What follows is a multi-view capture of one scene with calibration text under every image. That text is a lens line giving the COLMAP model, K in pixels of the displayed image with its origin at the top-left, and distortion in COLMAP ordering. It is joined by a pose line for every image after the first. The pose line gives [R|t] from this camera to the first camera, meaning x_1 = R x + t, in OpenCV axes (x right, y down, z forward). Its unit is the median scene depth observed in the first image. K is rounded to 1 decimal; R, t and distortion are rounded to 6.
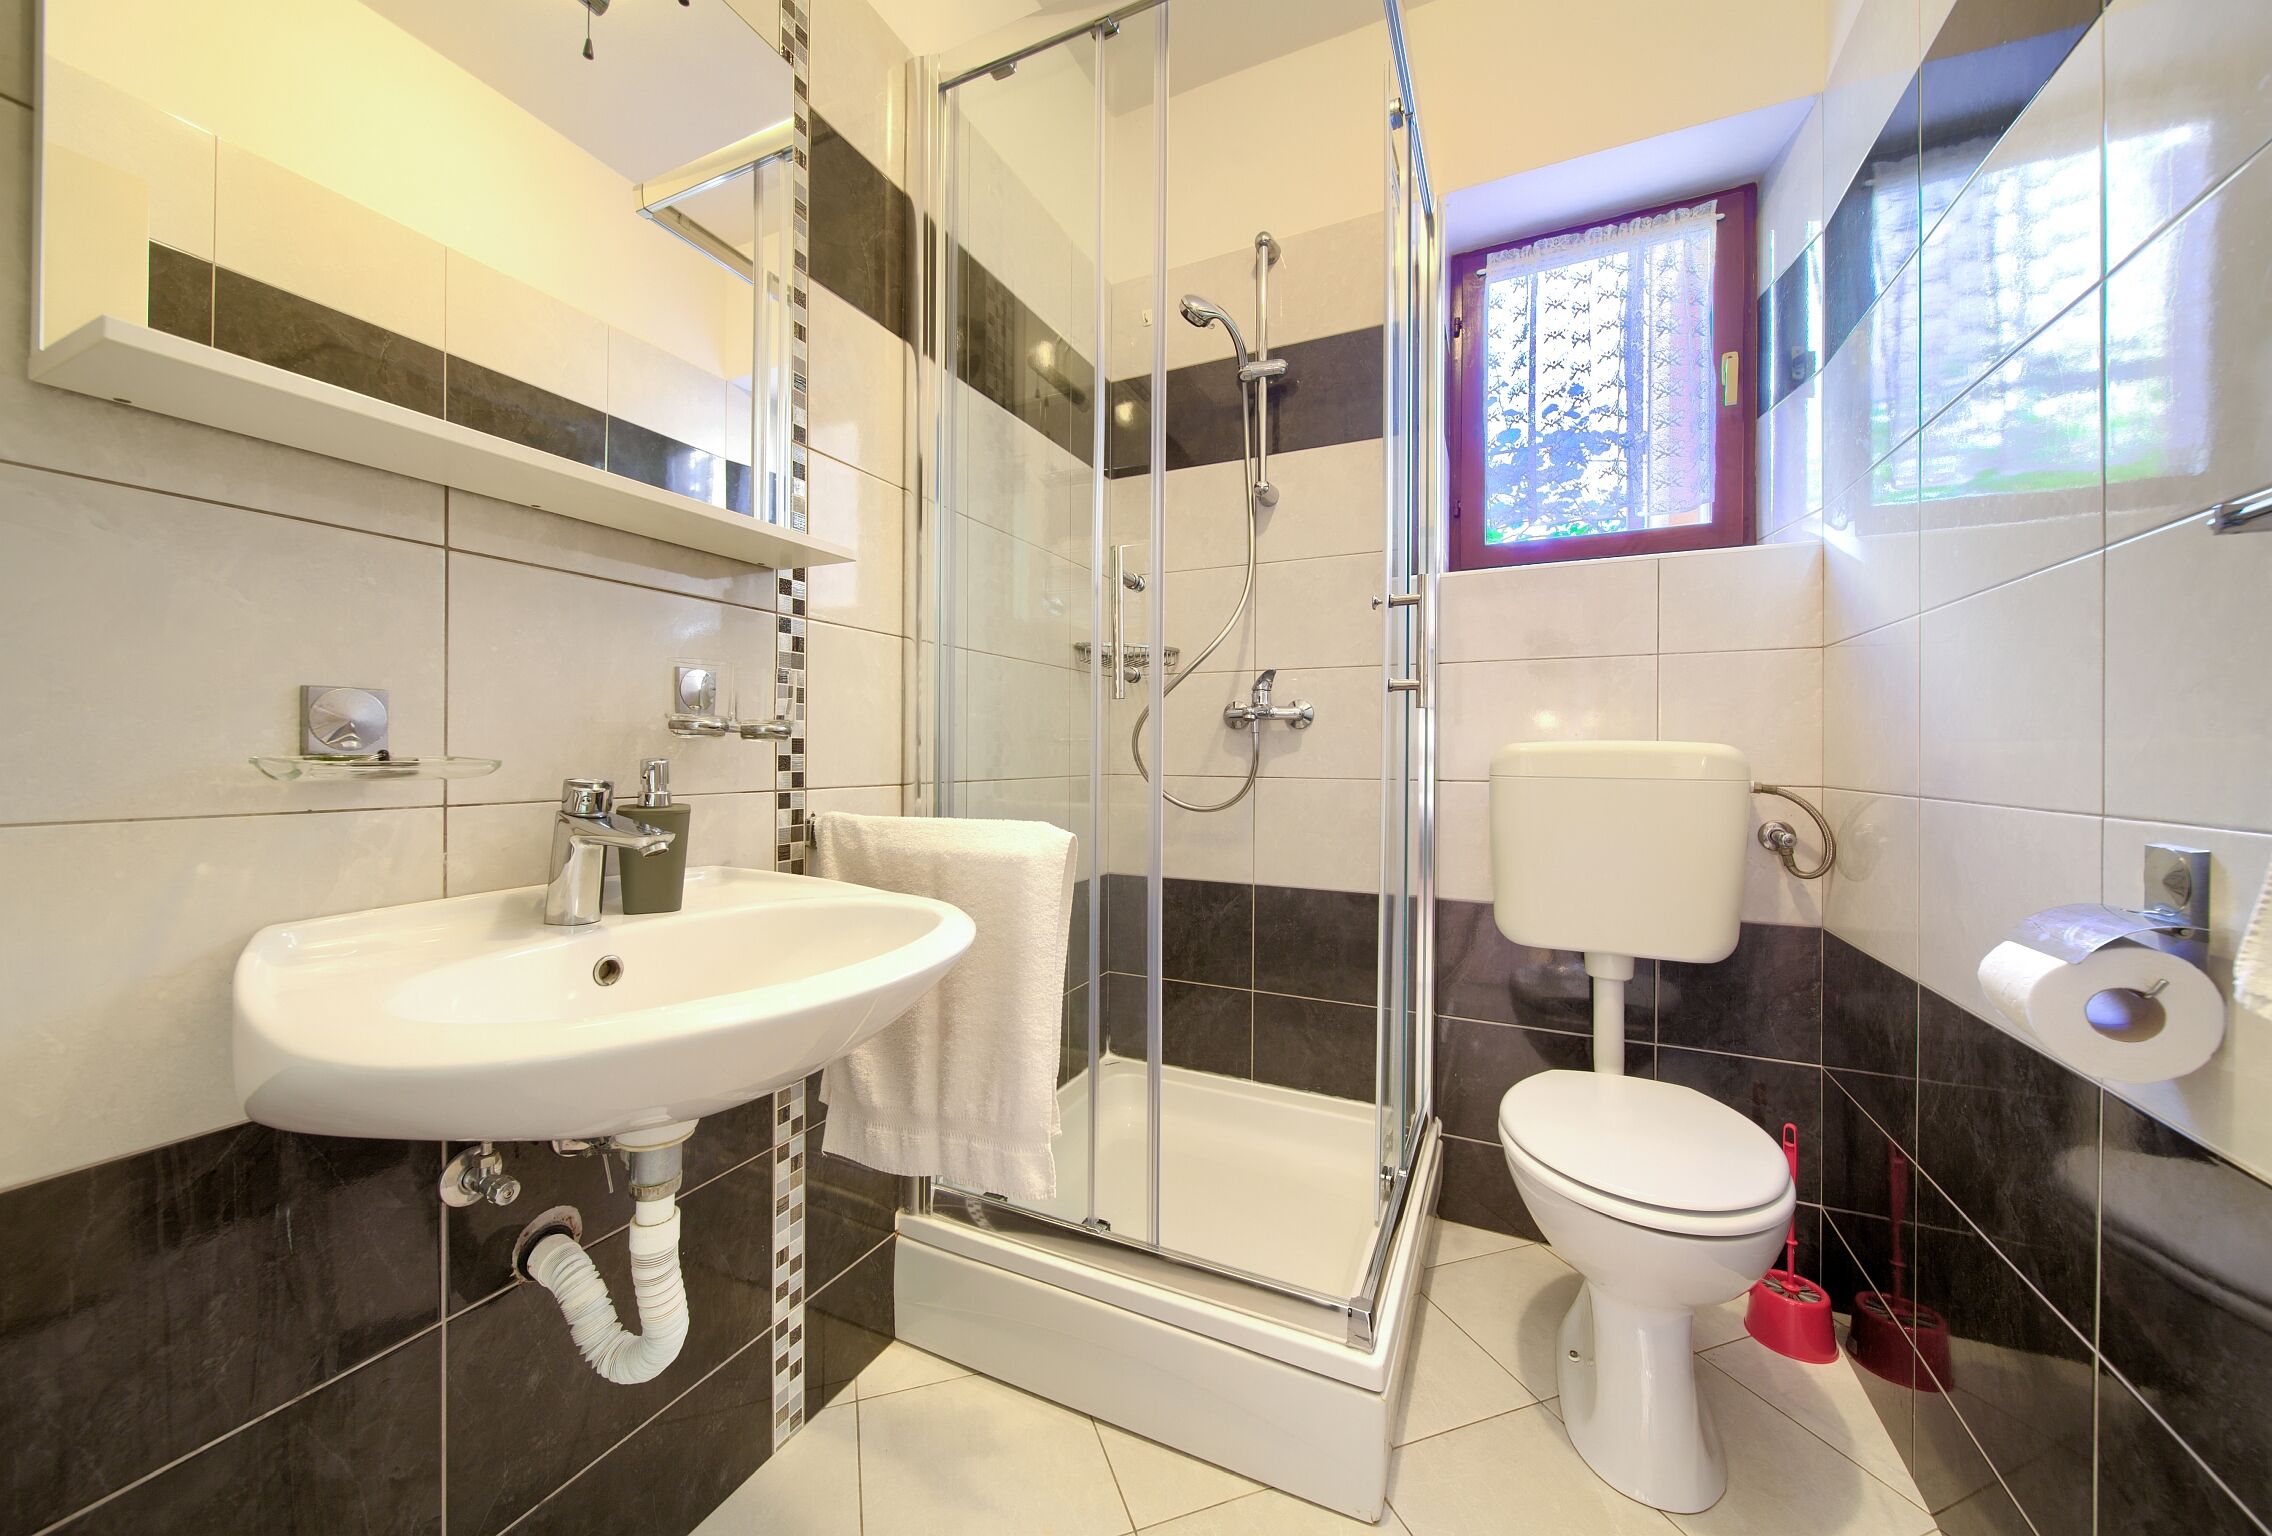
lens RADIAL K [[839.1, 0, 1133.4], [0, 839.1, 746.2], [0, 0, 1]] dist [-0.000322, 0.000076]
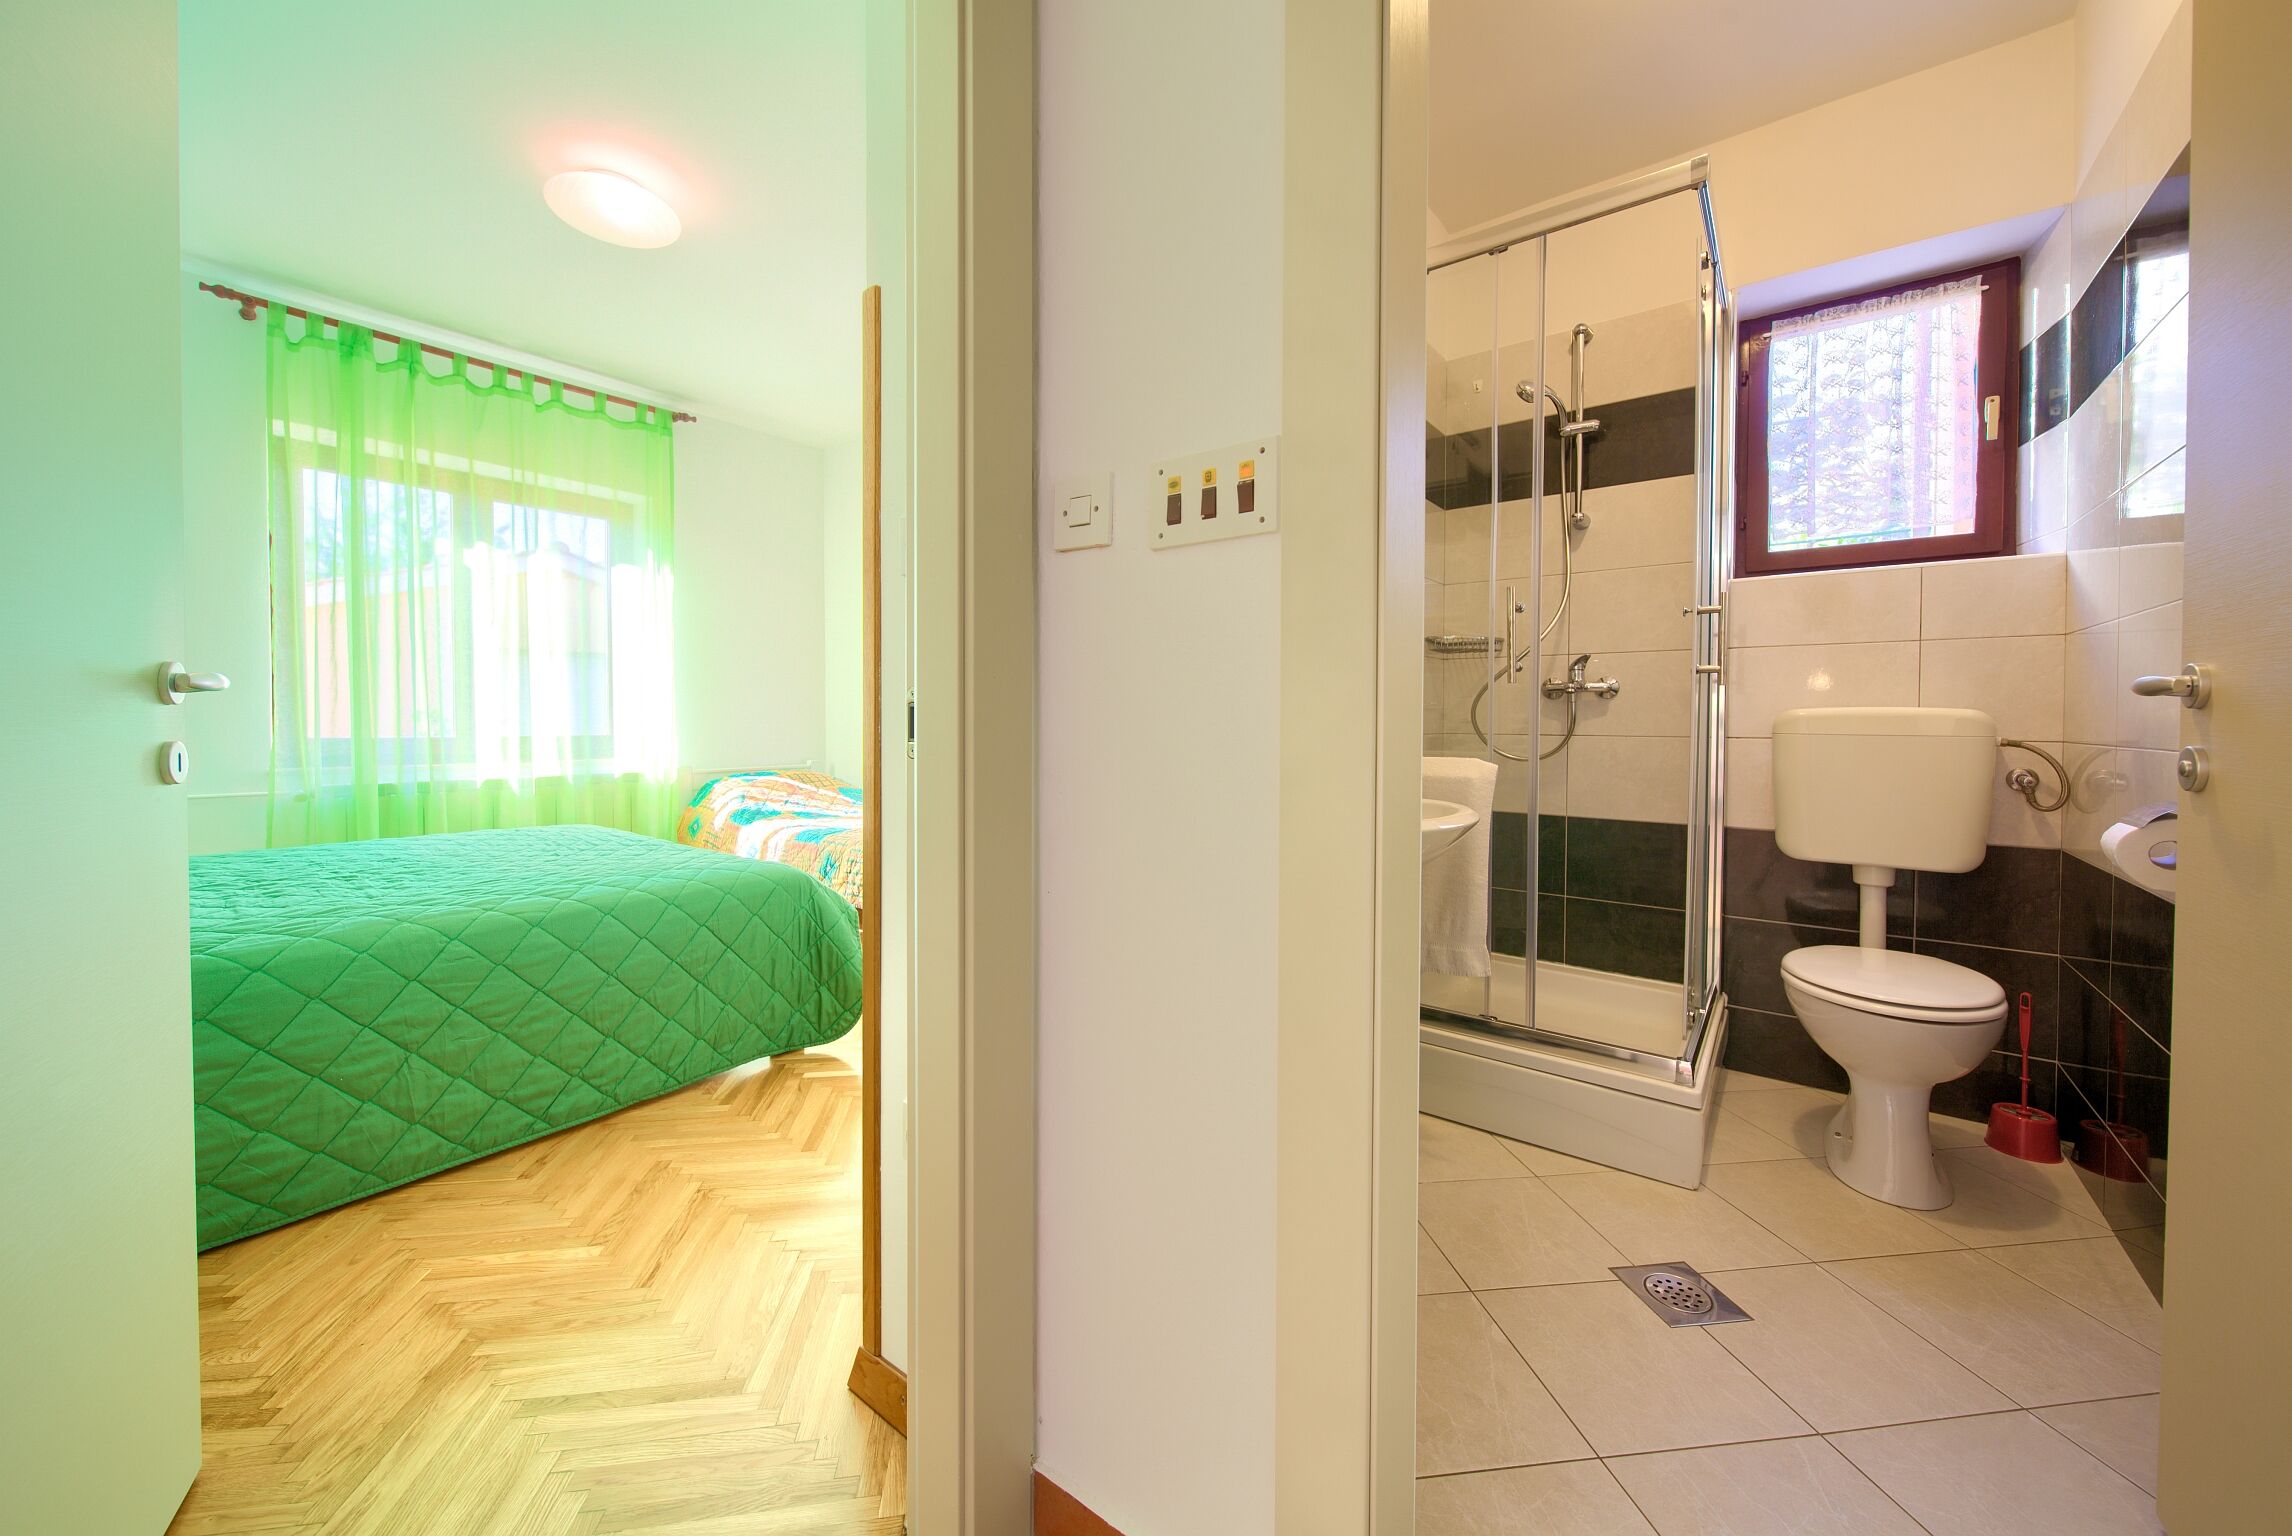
lens RADIAL K [[852.1, 0, 1141.9], [0, 852.1, 727.3], [0, 0, 1]] dist [-0.001444, -0.000631]
pose [[0.976395, -0.000102, -0.215994, -0.254902], [0.004475, 0.999795, 0.019755, -0.006064], [0.215947, -0.020255, 0.976195, -0.522453]]
